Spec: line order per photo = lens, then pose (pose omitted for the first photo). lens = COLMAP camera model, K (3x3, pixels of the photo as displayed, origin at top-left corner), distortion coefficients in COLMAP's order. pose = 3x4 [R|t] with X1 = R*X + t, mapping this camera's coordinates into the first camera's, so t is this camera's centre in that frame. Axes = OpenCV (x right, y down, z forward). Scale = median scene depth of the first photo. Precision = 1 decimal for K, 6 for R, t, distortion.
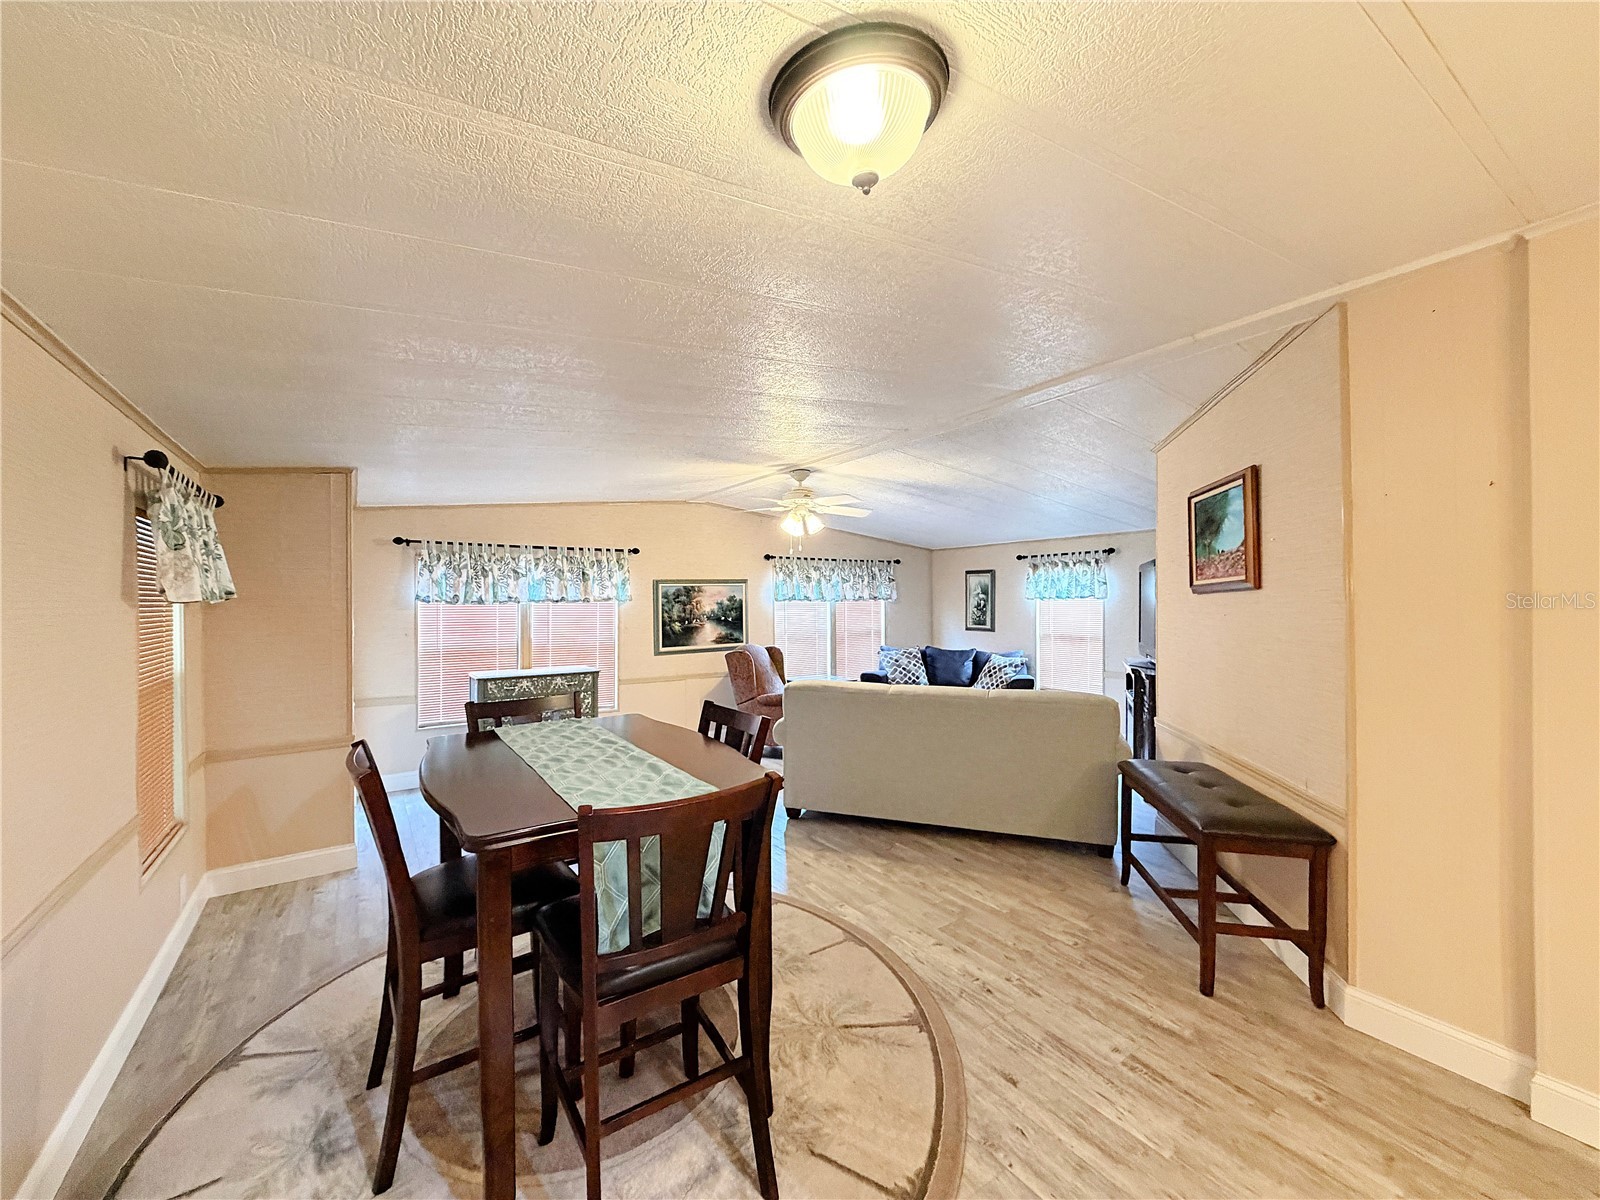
lens RADIAL K [[639.2, 0, 800.0], [0, 639.2, 600.0], [0, 0, 1]] dist [-0.001853, 0.000072]
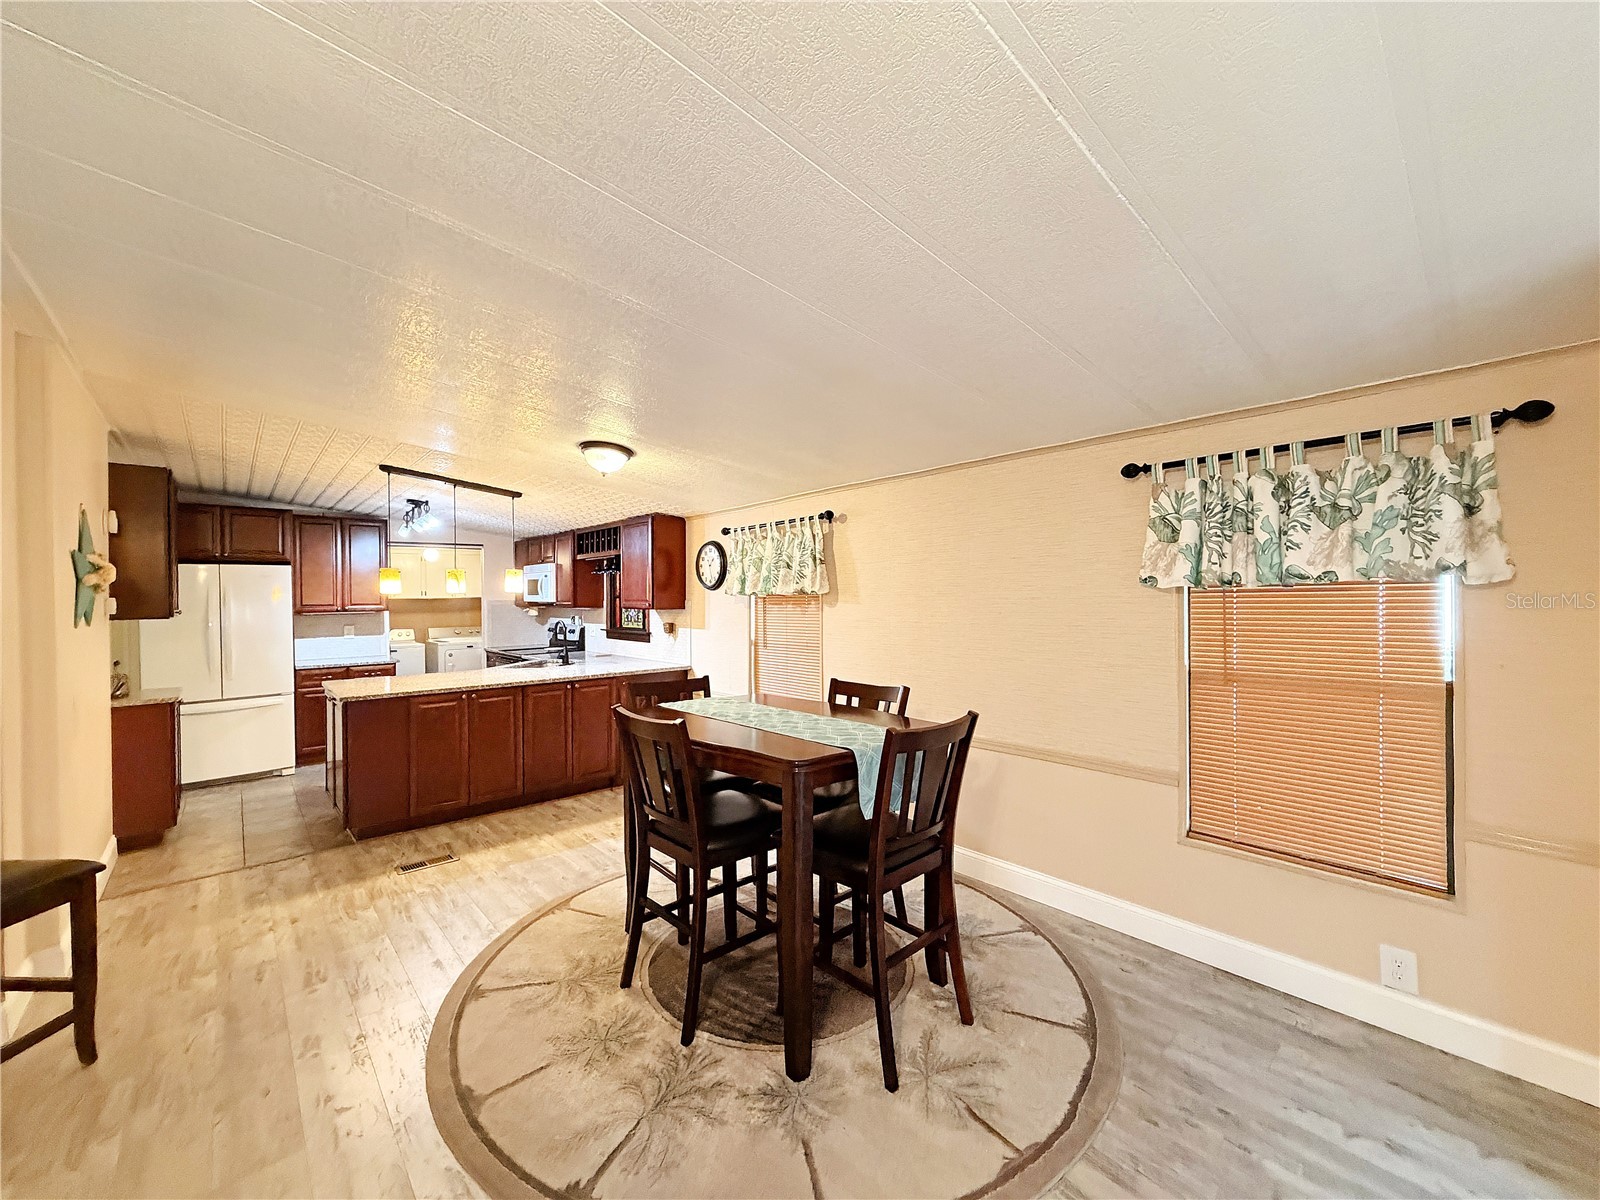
lens RADIAL K [[639.2, 0, 800.0], [0, 639.2, 600.0], [0, 0, 1]] dist [-0.001853, 0.000072]
pose [[-0.991373, 0.018791, -0.129714, -0.175834], [0.018773, 0.999823, 0.001357, 0.009096], [0.129716, -0.001090, -0.991551, 1.646196]]
